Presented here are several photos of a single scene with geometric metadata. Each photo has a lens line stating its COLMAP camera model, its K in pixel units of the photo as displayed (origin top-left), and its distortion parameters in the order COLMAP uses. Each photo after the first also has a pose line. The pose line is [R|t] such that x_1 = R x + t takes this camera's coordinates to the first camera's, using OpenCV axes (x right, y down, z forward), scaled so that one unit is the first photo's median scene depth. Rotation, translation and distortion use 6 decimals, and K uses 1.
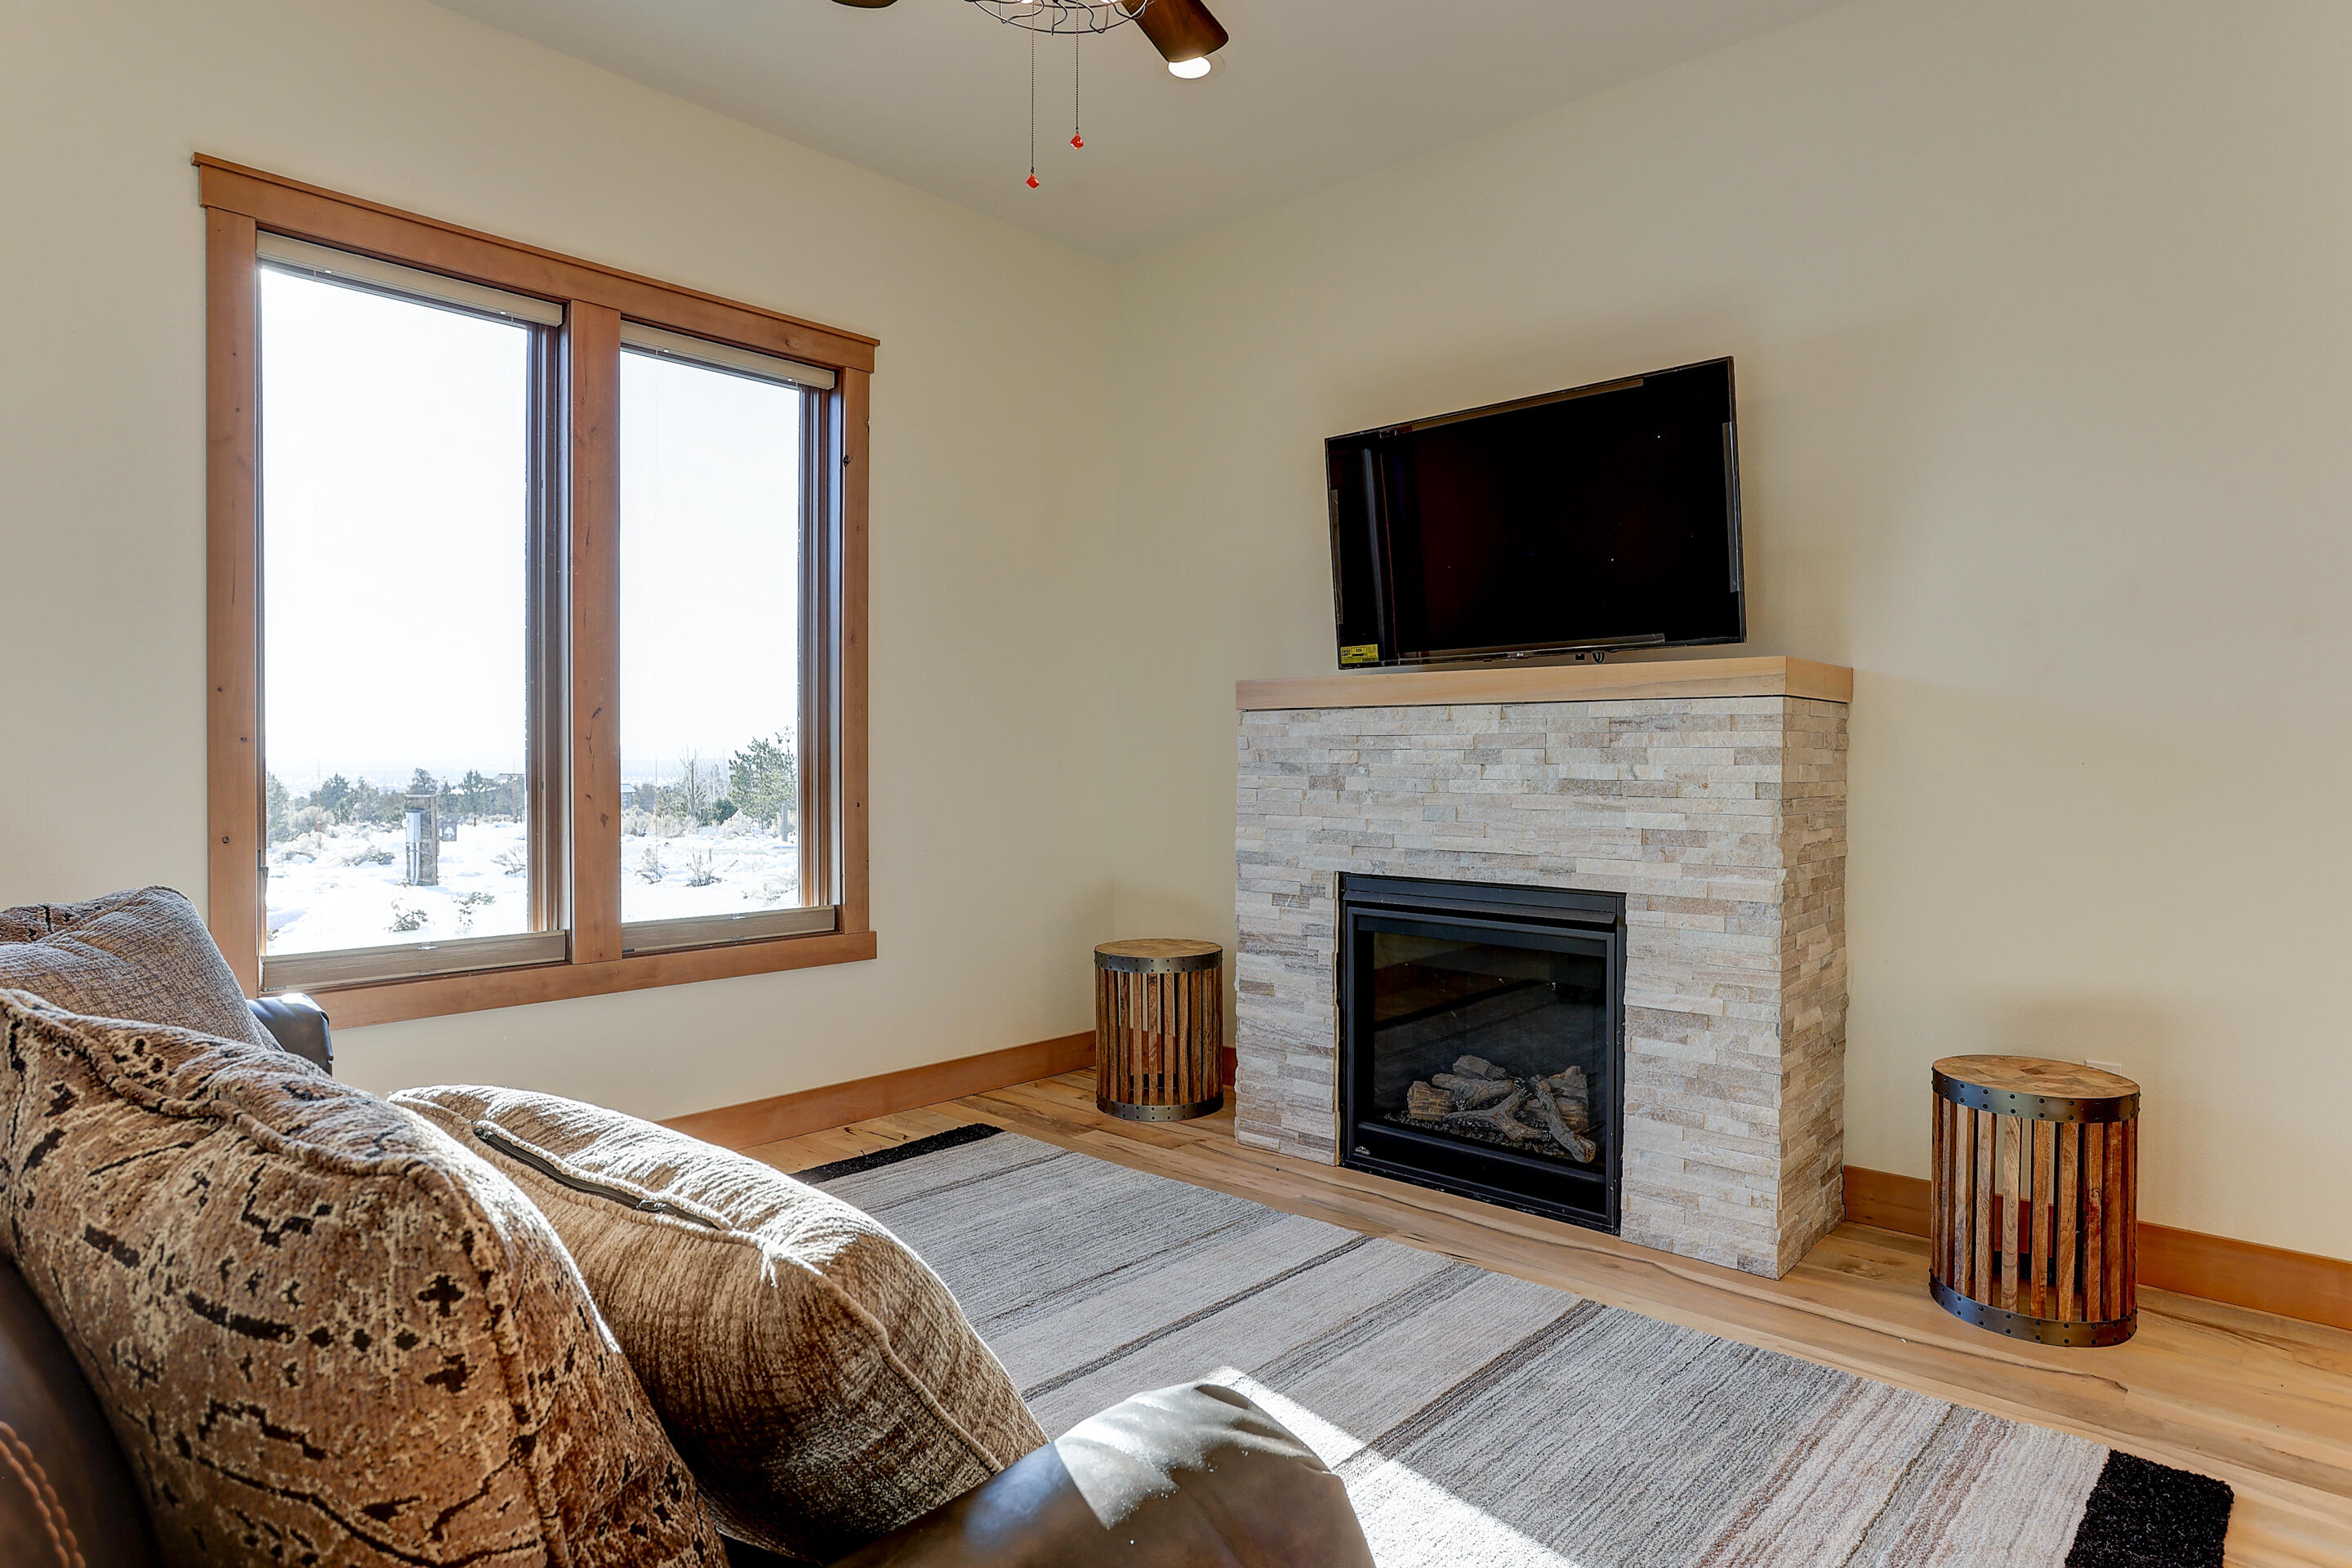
lens RADIAL K [[1275.6, 0, 1194.0], [0, 1275.6, 779.1], [0, 0, 1]] dist [-0.047881, 0.024536]
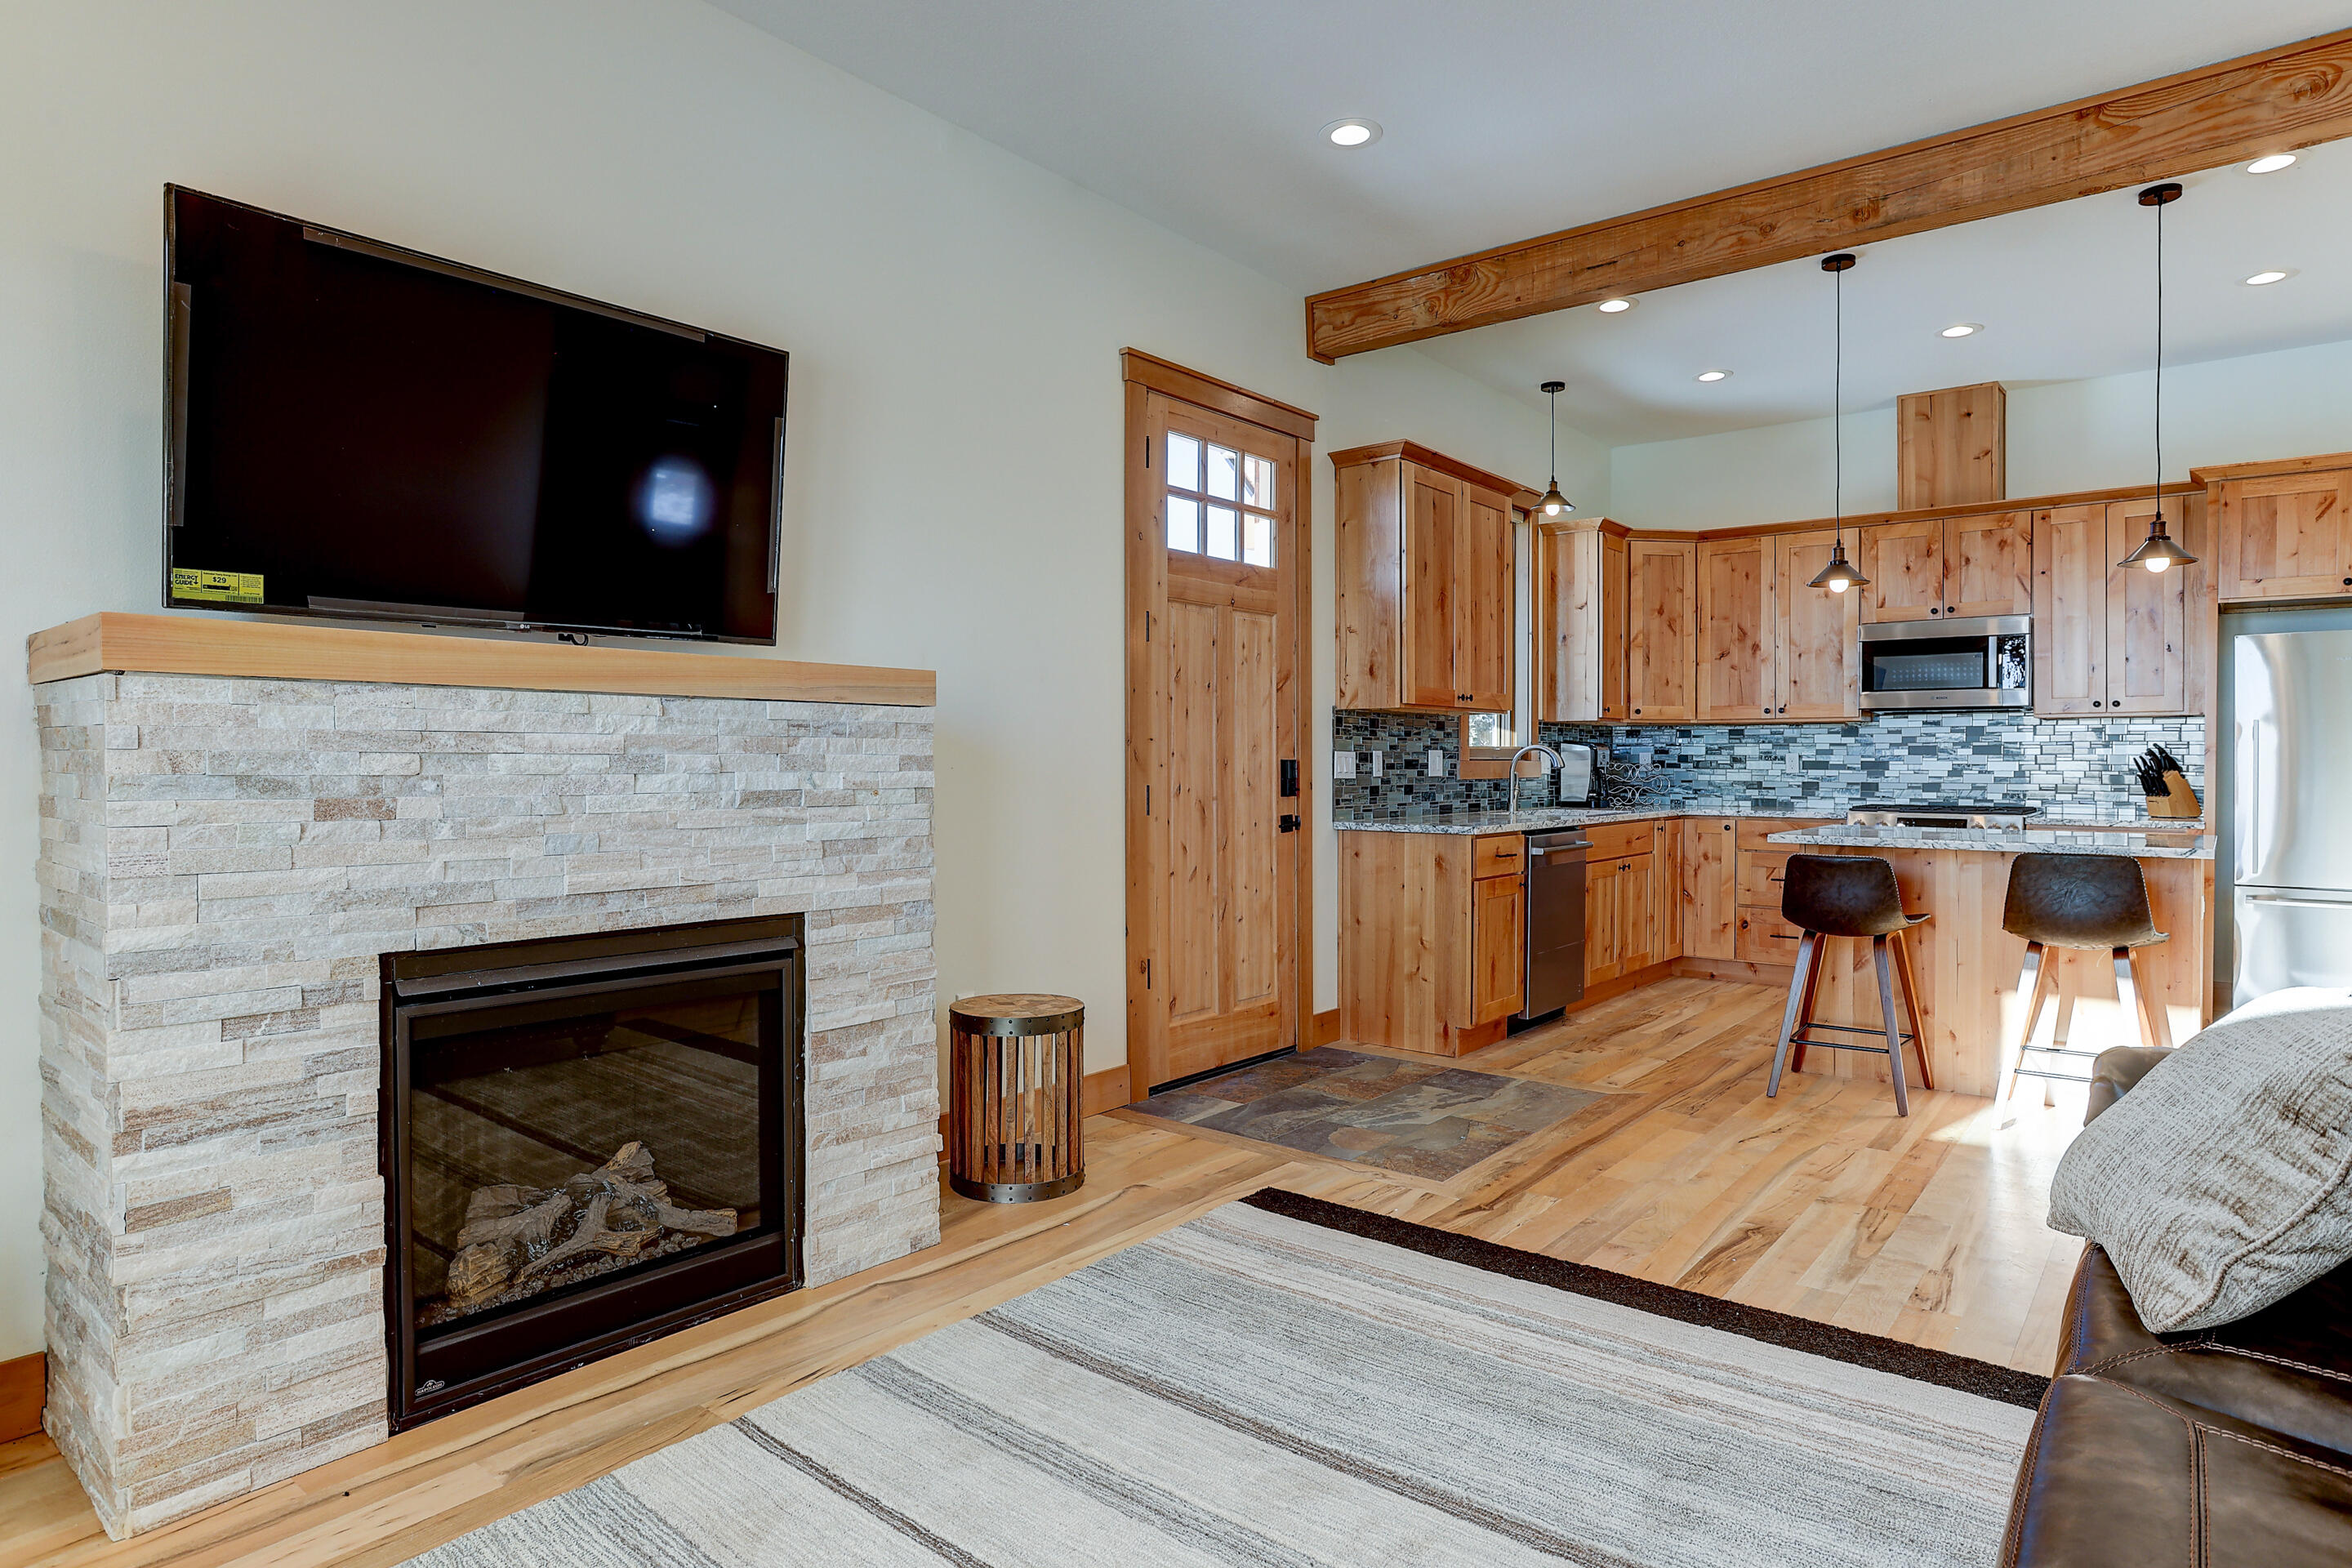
lens RADIAL K [[1275.6, 0, 1194.0], [0, 1275.6, 779.1], [0, 0, 1]] dist [-0.047881, 0.024536]
pose [[-0.035292, -0.013631, 0.999284, -0.556265], [0.016780, 0.999758, 0.014230, -0.014077], [-0.999236, 0.017270, -0.035054, 0.710524]]
